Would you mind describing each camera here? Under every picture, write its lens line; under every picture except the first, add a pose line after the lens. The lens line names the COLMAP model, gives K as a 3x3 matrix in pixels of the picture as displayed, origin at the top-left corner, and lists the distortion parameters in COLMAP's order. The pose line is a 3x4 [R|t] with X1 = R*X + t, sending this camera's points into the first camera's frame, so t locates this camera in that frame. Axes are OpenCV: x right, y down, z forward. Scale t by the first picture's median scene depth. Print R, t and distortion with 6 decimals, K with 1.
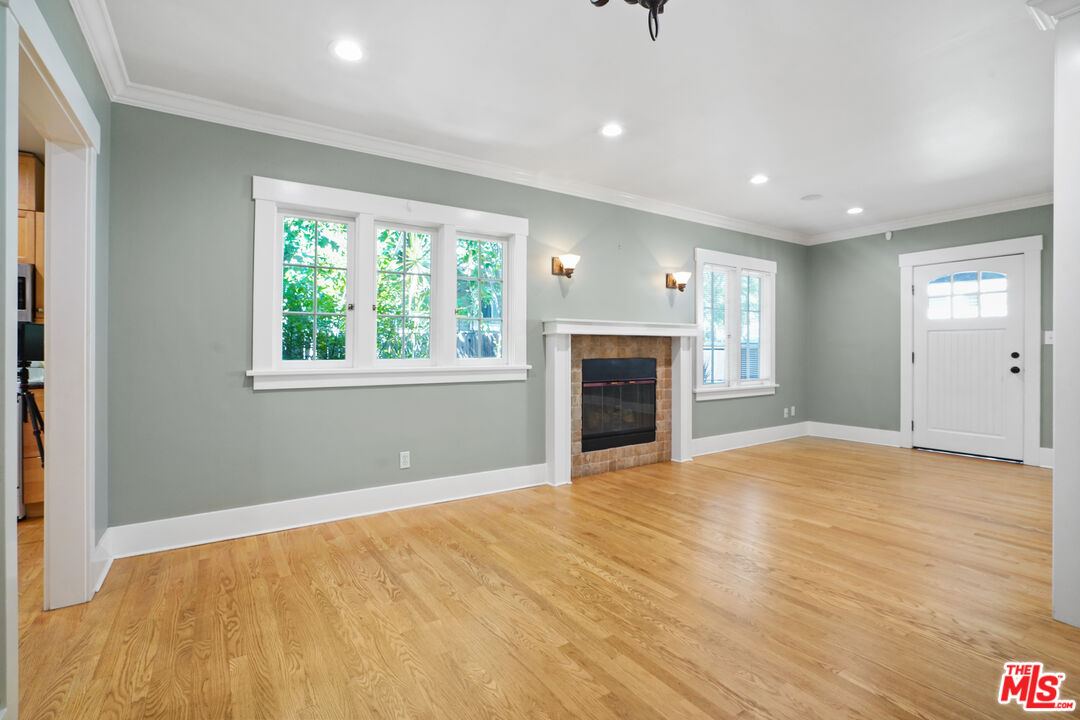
lens RADIAL K [[499.8, 0, 541.8], [0, 499.8, 352.4], [0, 0, 1]] dist [-0.033808, 0.009215]
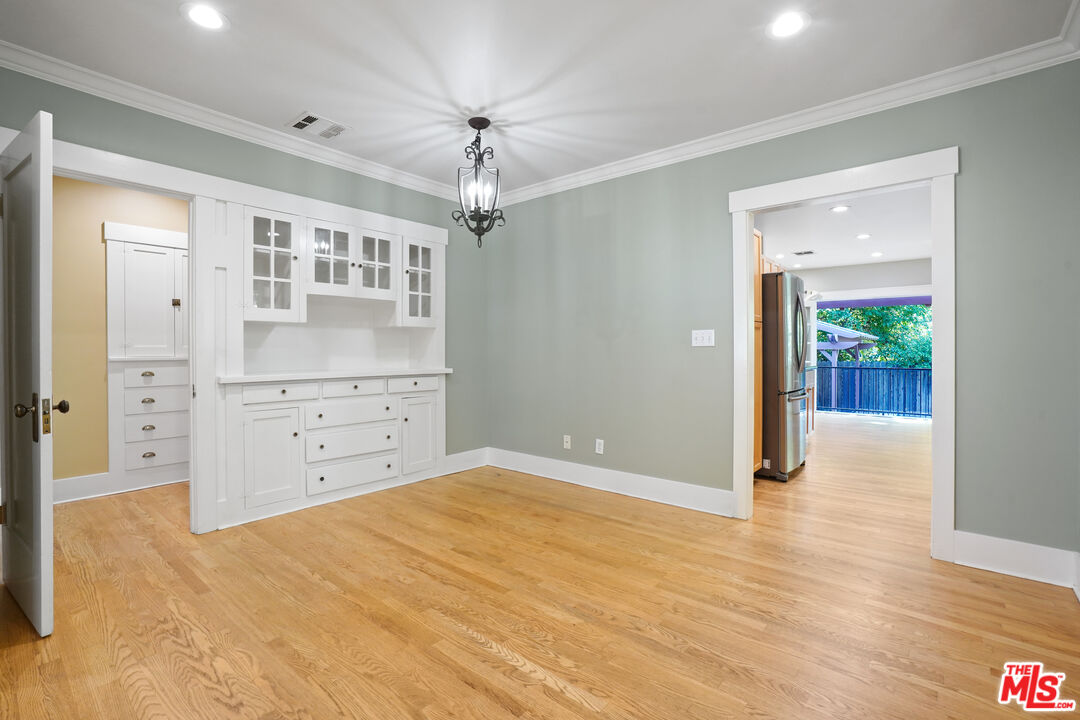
lens RADIAL K [[499.8, 0, 541.0], [0, 499.8, 350.1], [0, 0, 1]] dist [-0.033808, 0.009215]
pose [[-0.960326, 0.001317, -0.278878, 0.156824], [-0.000702, 0.999974, 0.007139, -0.006542], [0.278881, 0.007052, -0.960300, 0.873539]]
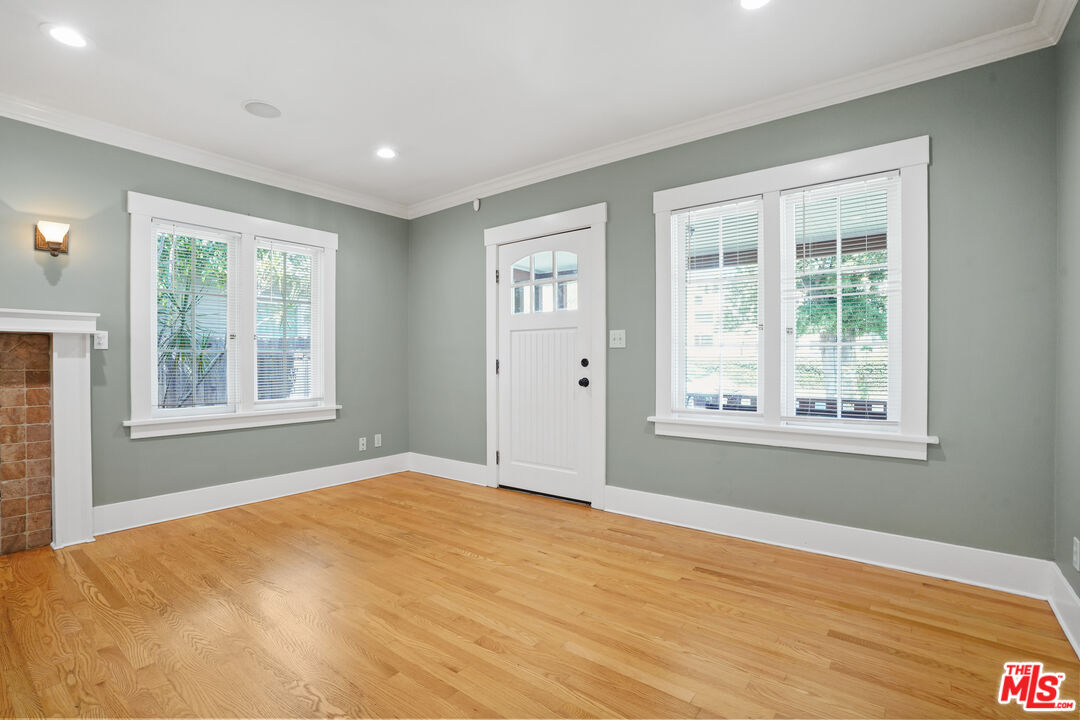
lens RADIAL K [[499.8, 0, 543.8], [0, 499.8, 361.6], [0, 0, 1]] dist [-0.033808, 0.009215]
pose [[0.952051, -0.006199, 0.305878, 0.688246], [0.006428, 0.999979, 0.000259, 0.003740], [-0.305873, 0.001720, 0.952071, 0.293426]]
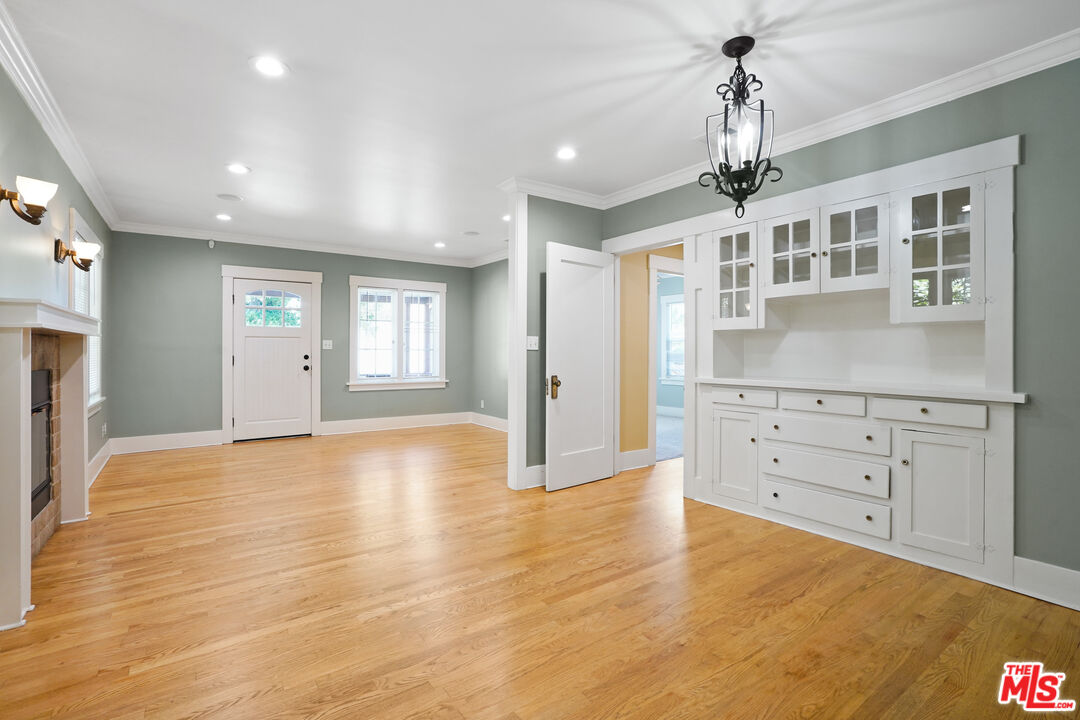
lens RADIAL K [[499.8, 0, 521.4], [0, 499.8, 348.6], [0, 0, 1]] dist [-0.033808, 0.009215]
pose [[-0.013082, 0.004210, 0.999906, -0.423615], [0.003008, 0.999987, -0.004171, -0.010345], [-0.999910, 0.002953, -0.013095, 0.430373]]
